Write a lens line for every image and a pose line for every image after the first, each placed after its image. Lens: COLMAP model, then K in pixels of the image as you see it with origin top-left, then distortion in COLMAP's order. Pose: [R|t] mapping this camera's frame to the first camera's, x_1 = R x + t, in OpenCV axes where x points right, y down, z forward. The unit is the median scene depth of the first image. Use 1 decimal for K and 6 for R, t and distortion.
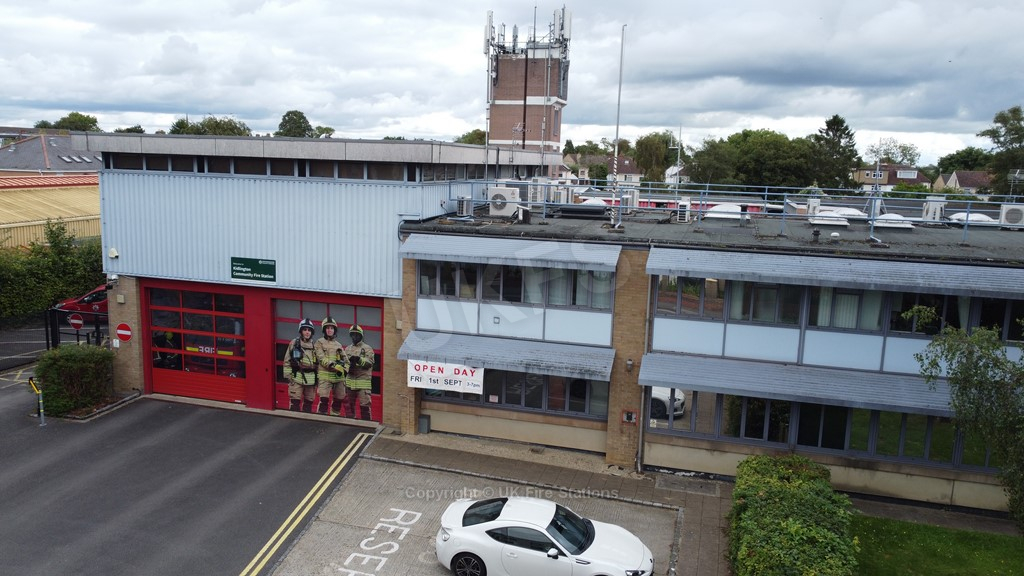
lens RADIAL K [[775.1, 0, 512.0], [0, 775.1, 288.0], [0, 0, 1]] dist [0.007979, -0.009441]
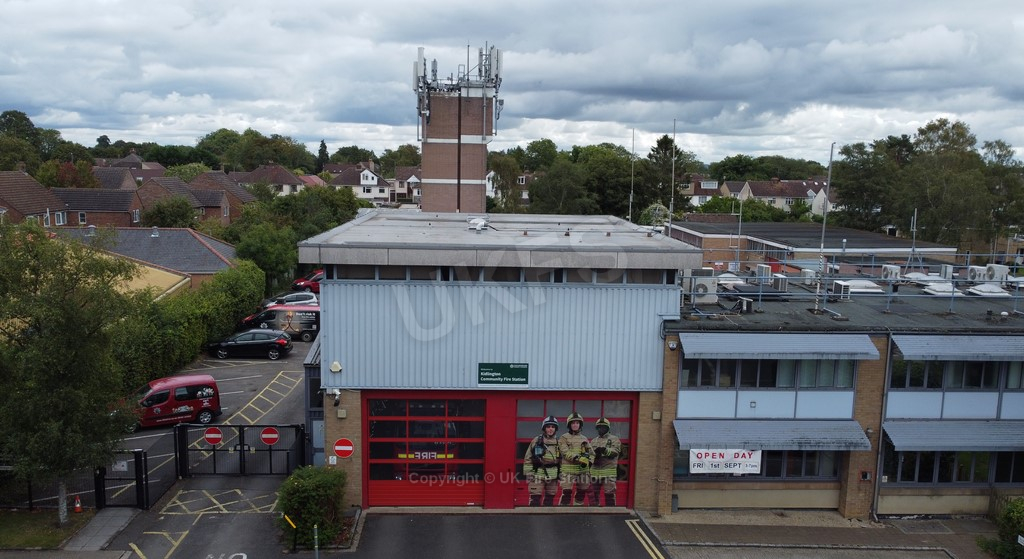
lens RADIAL K [[822.0, 0, 525.3], [0, 822.0, 289.7], [0, 0, 1]] dist [0.008404, -0.009264]
pose [[0.947329, -0.057729, 0.315017, -0.639840], [0.059045, 0.998241, 0.005370, -0.137831], [-0.314773, 0.013513, 0.949071, -0.028802]]
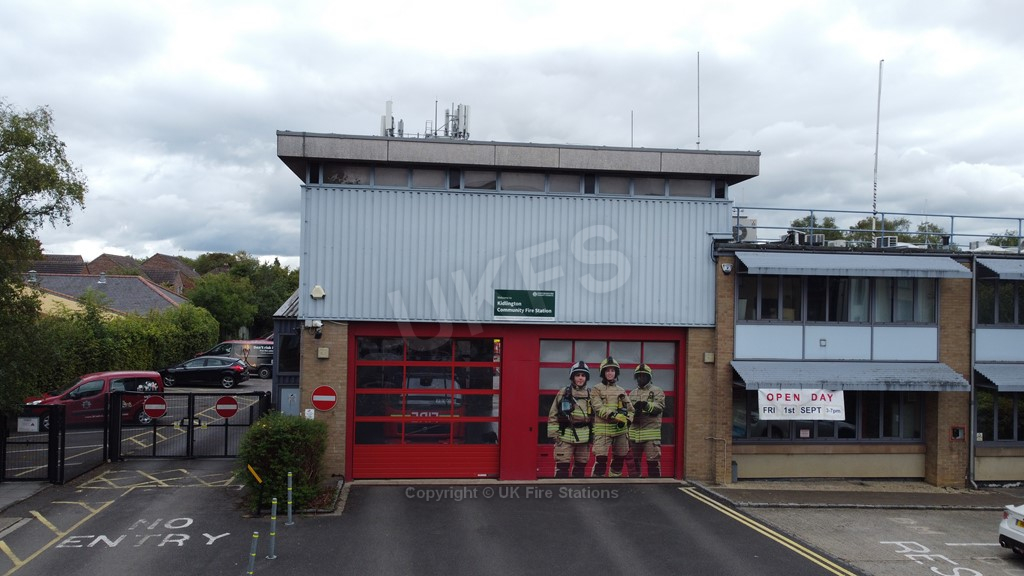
lens RADIAL K [[775.1, 0, 512.0], [0, 775.1, 288.0], [0, 0, 1]] dist [0.007979, -0.009441]
pose [[0.926349, -0.007036, 0.376600, -0.659054], [0.069873, 0.985682, -0.153455, 0.085973], [-0.370128, 0.168467, 0.913578, 0.247984]]
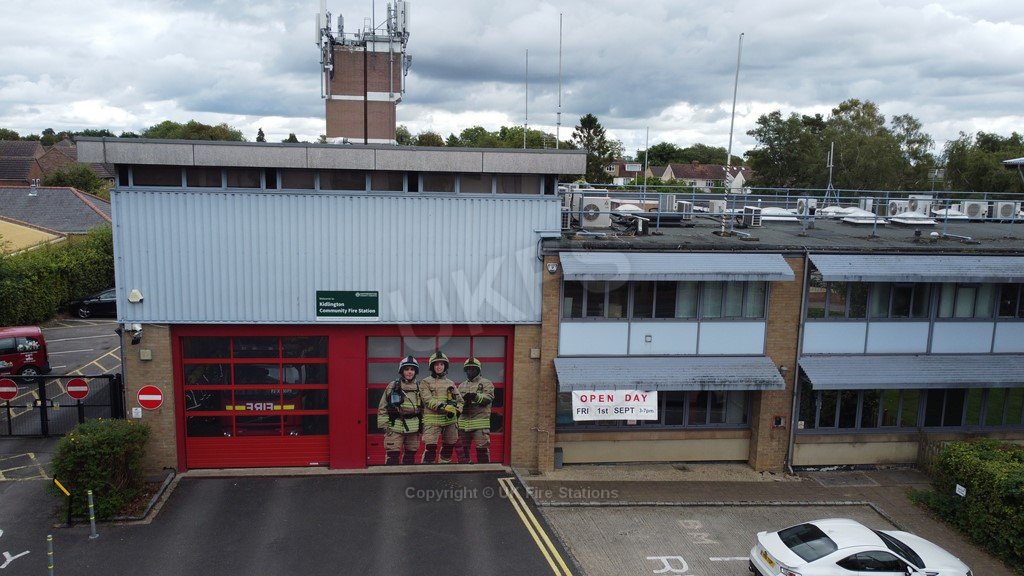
lens RADIAL K [[775.1, 0, 512.0], [0, 775.1, 288.0], [0, 0, 1]] dist [0.007979, -0.009441]
pose [[0.927244, -0.068666, 0.368109, -0.476192], [0.065638, 0.997628, 0.020756, -0.046770], [-0.368661, 0.004916, 0.929551, 0.162725]]
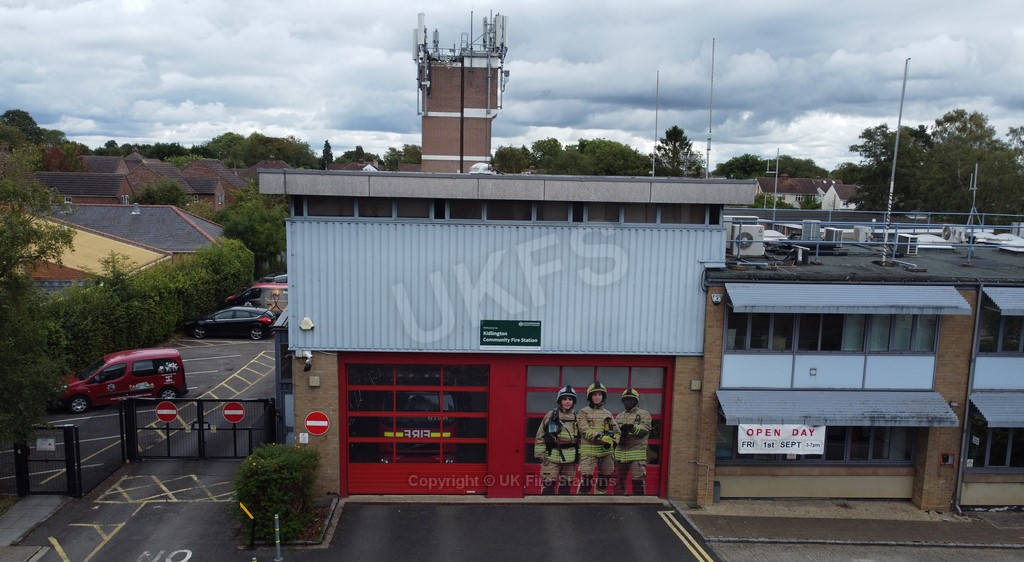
lens RADIAL K [[811.4, 0, 527.5], [0, 811.4, 298.0], [0, 0, 1]] dist [0.007087, -0.007308]
pose [[0.948179, -0.057398, 0.312511, -0.588279], [0.057669, 0.998301, 0.008382, -0.068184], [-0.312461, 0.010075, 0.949877, 0.166236]]
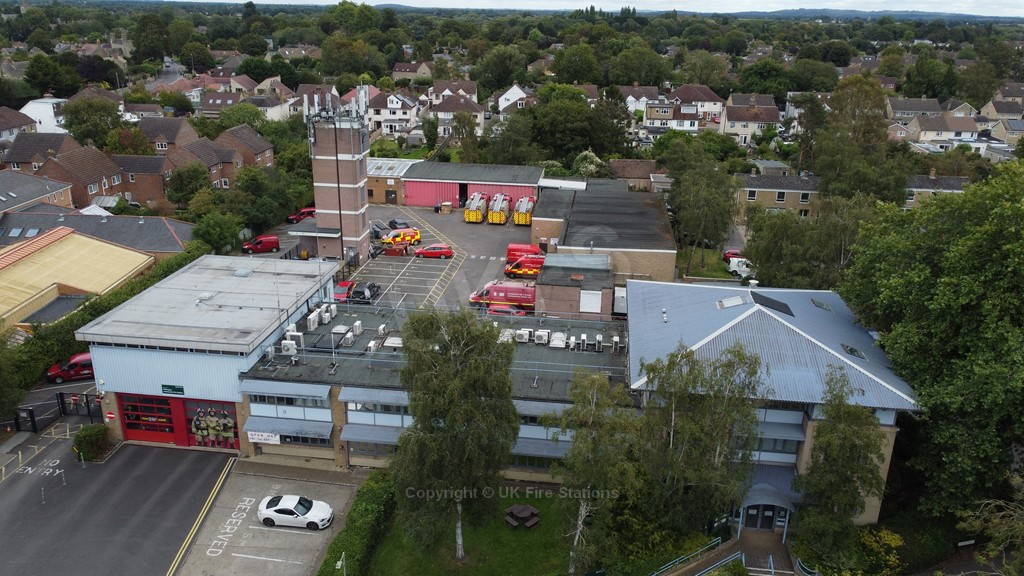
lens RADIAL K [[775.1, 0, 512.0], [0, 775.1, 288.0], [0, 0, 1]] dist [0.007979, -0.009441]
pose [[0.989379, -0.060616, 0.132115, 0.347412], [0.034876, 0.981344, 0.189073, -0.693955], [-0.141111, -0.182457, 0.973035, -1.234353]]
